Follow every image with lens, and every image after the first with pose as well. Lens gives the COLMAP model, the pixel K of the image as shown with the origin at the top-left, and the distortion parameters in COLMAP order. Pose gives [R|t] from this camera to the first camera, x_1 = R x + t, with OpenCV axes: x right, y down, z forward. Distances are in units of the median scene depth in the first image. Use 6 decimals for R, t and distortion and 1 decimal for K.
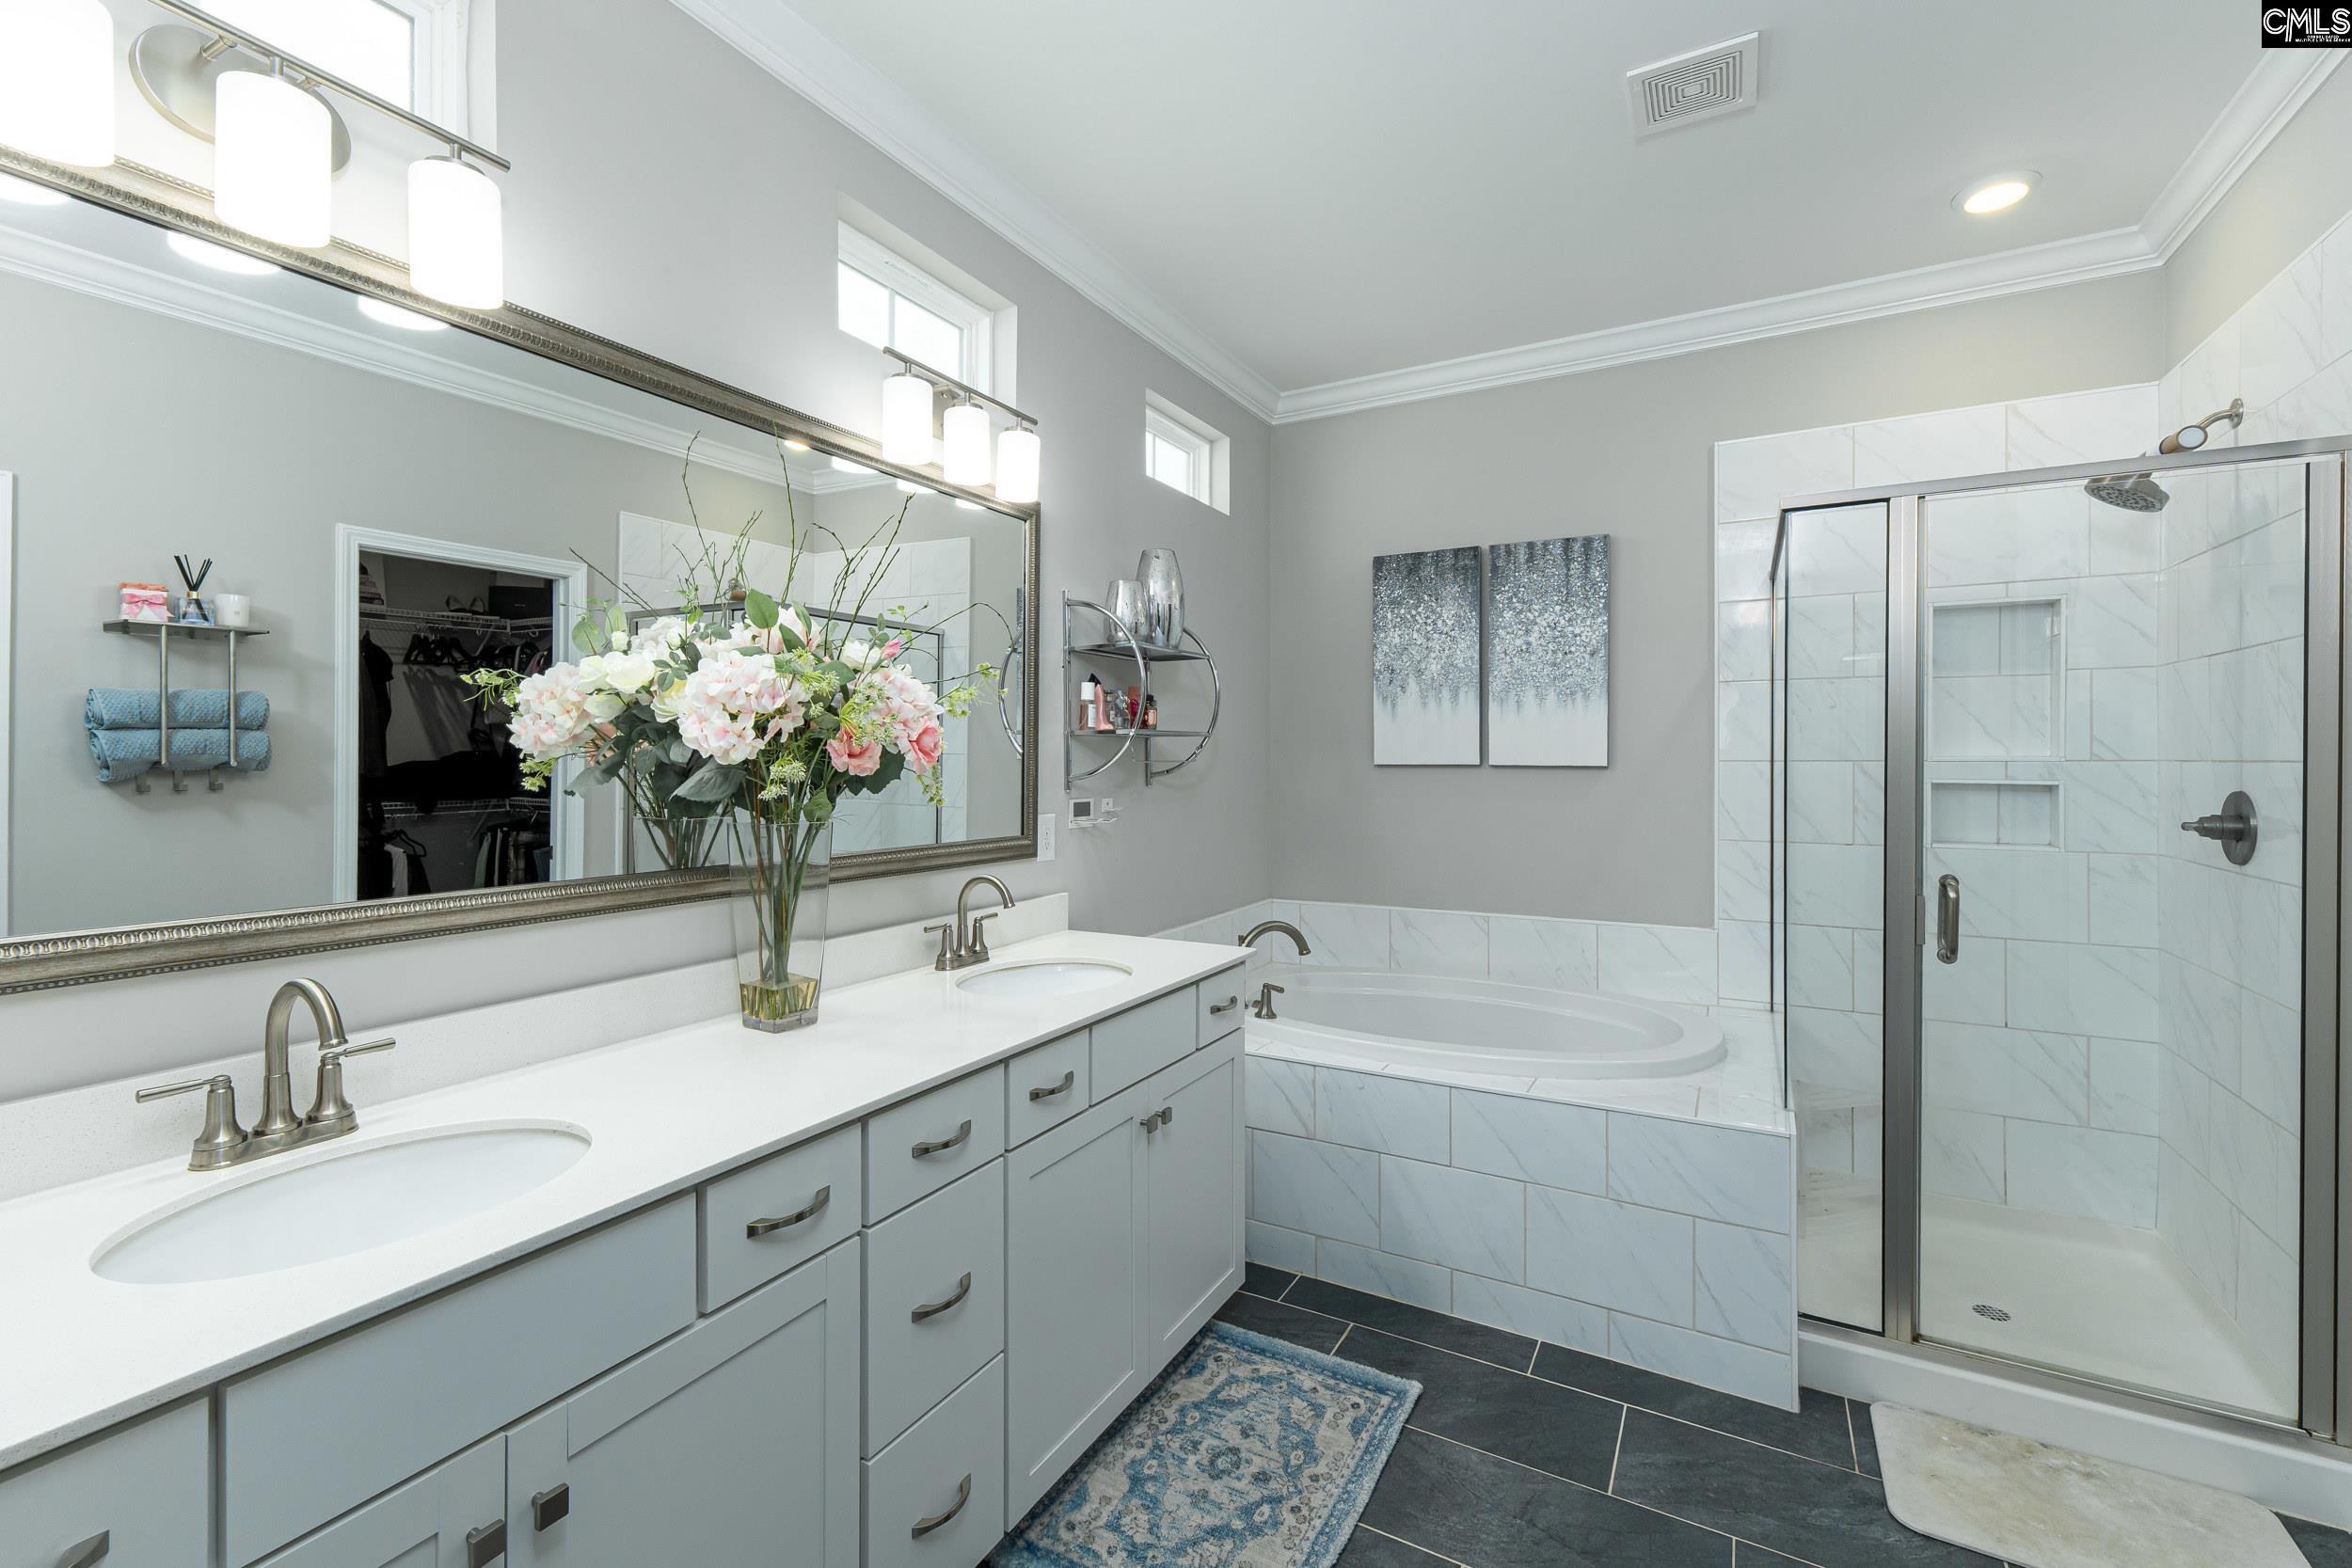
lens RADIAL K [[1002.0, 0, 1172.0], [0, 1002.0, 746.0], [0, 0, 1]] dist [-0.000008, 0.000098]
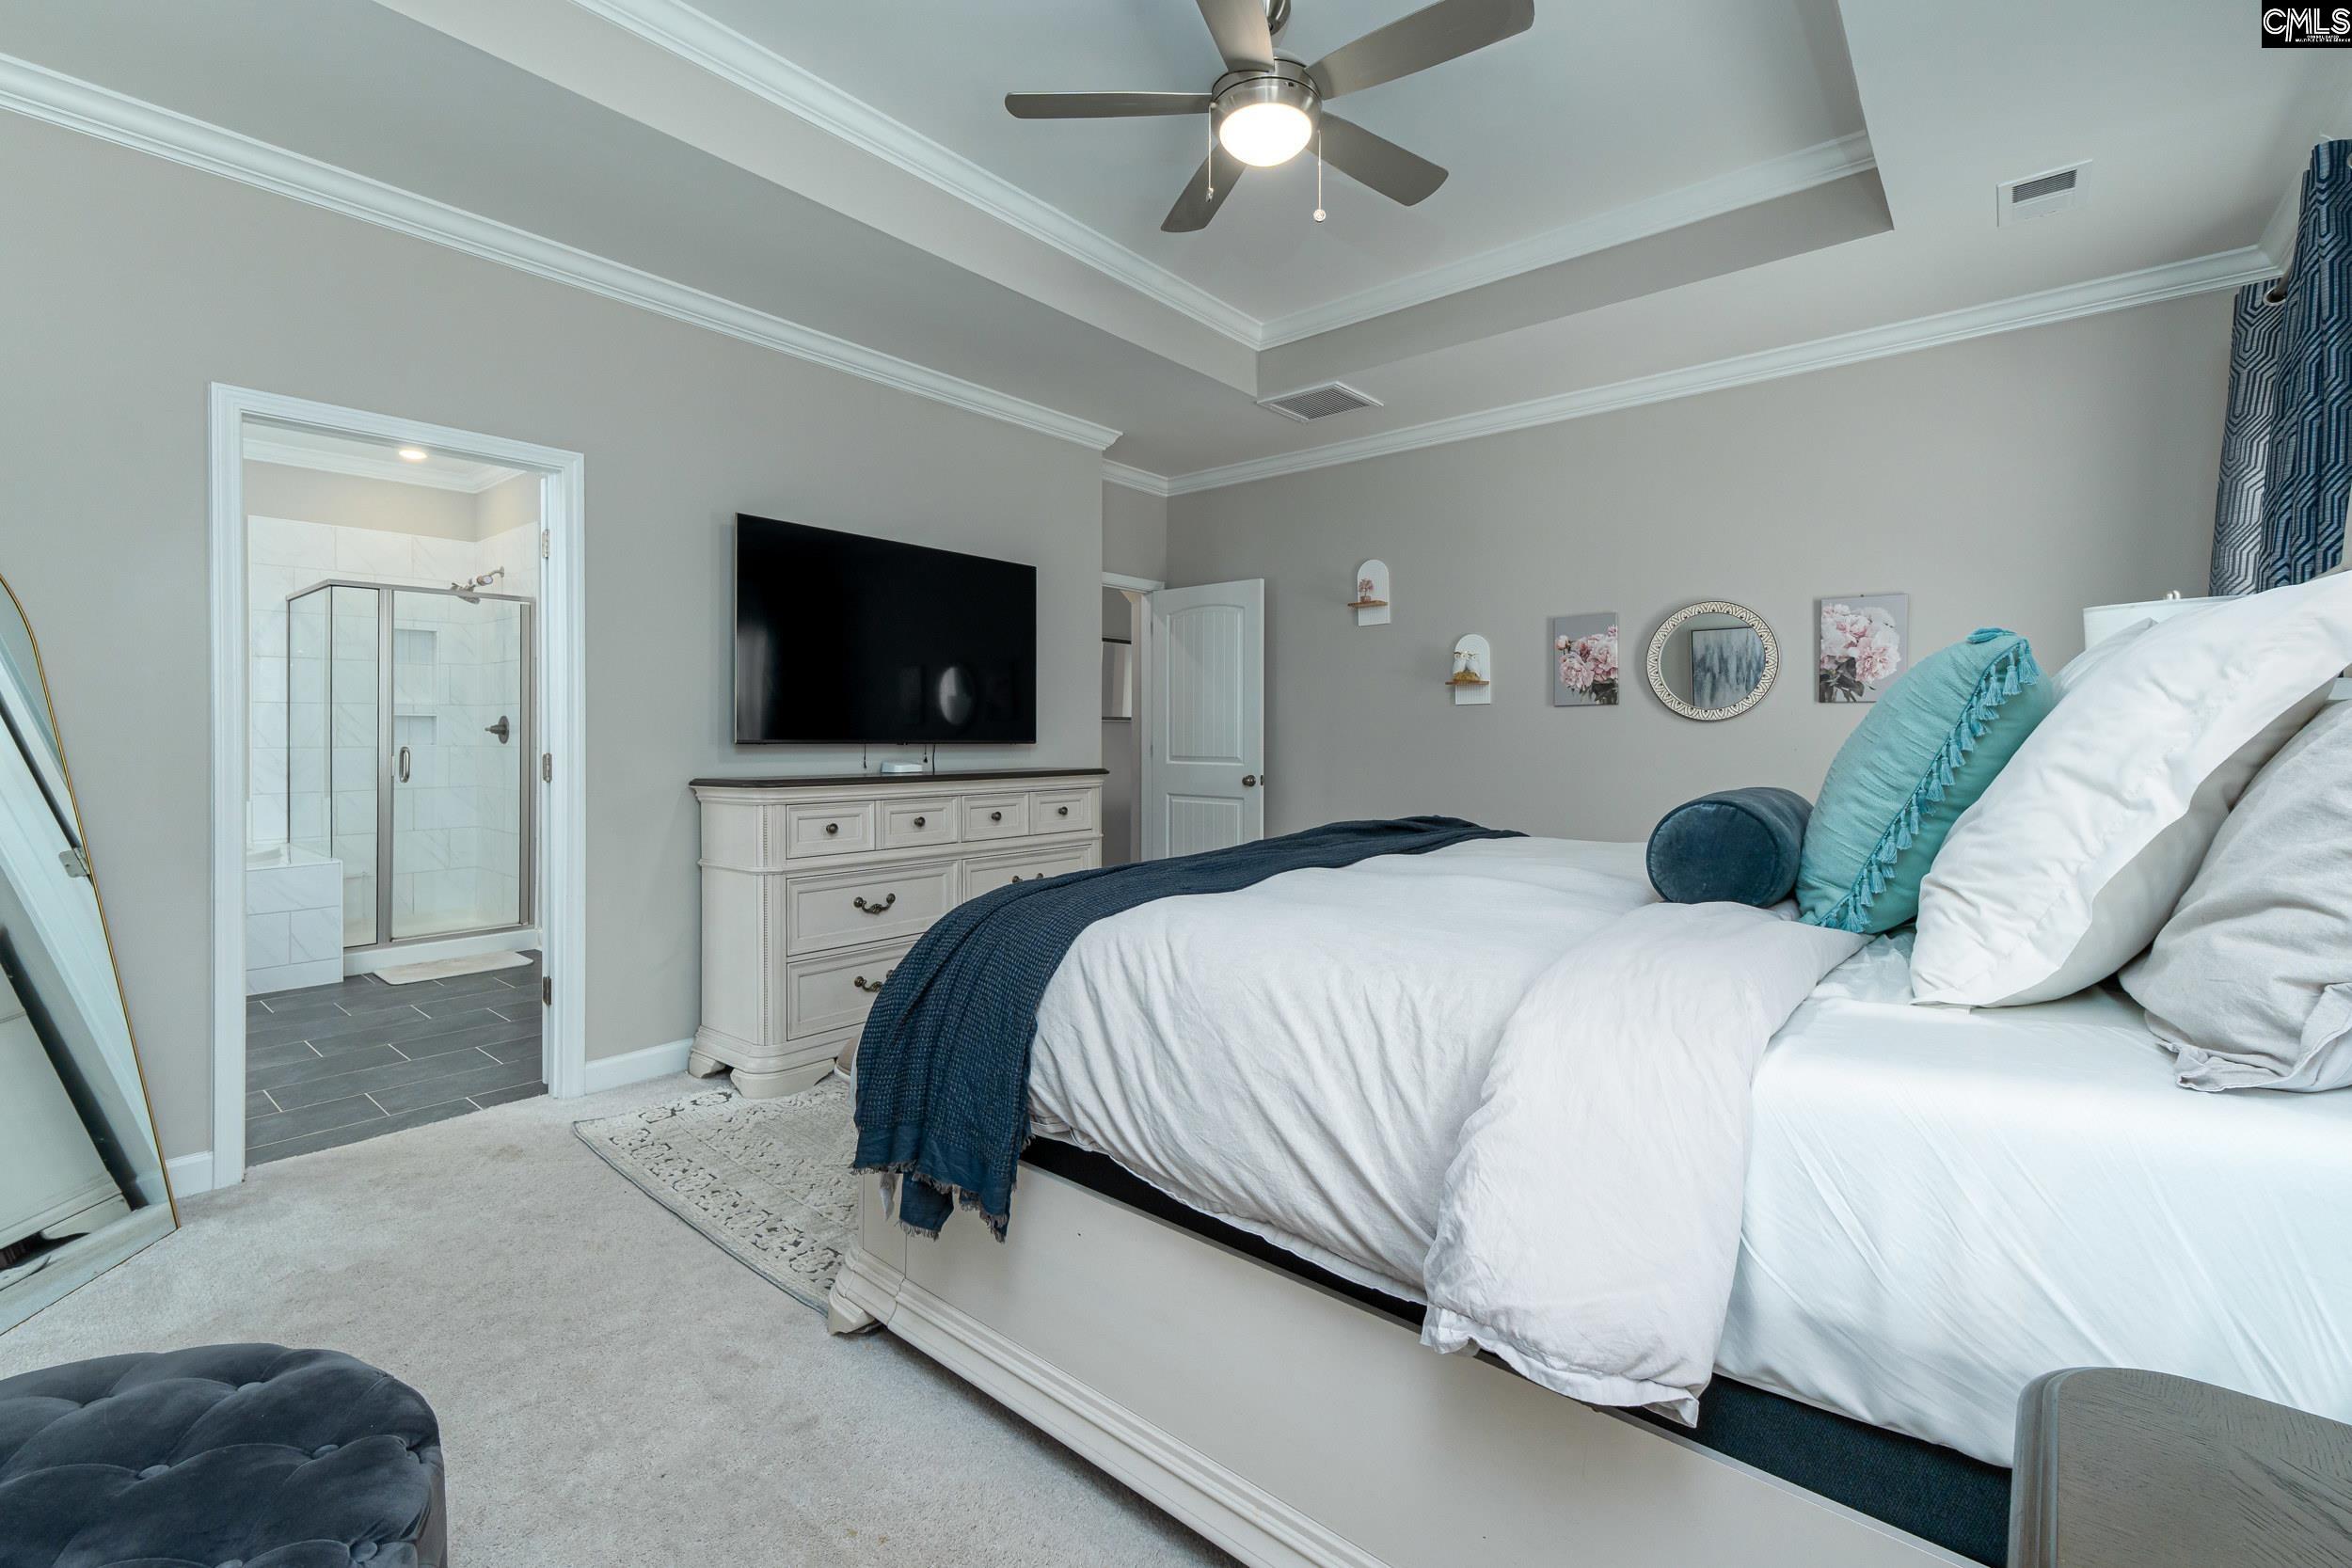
lens RADIAL K [[1002.0, 0, 1172.0], [0, 1002.0, 746.0], [0, 0, 1]] dist [-0.000008, 0.000098]
pose [[0.176023, -0.014136, 0.984285, -1.204376], [-0.006092, 0.999862, 0.015449, 0.072960], [-0.984367, -0.008715, 0.175913, -1.178220]]
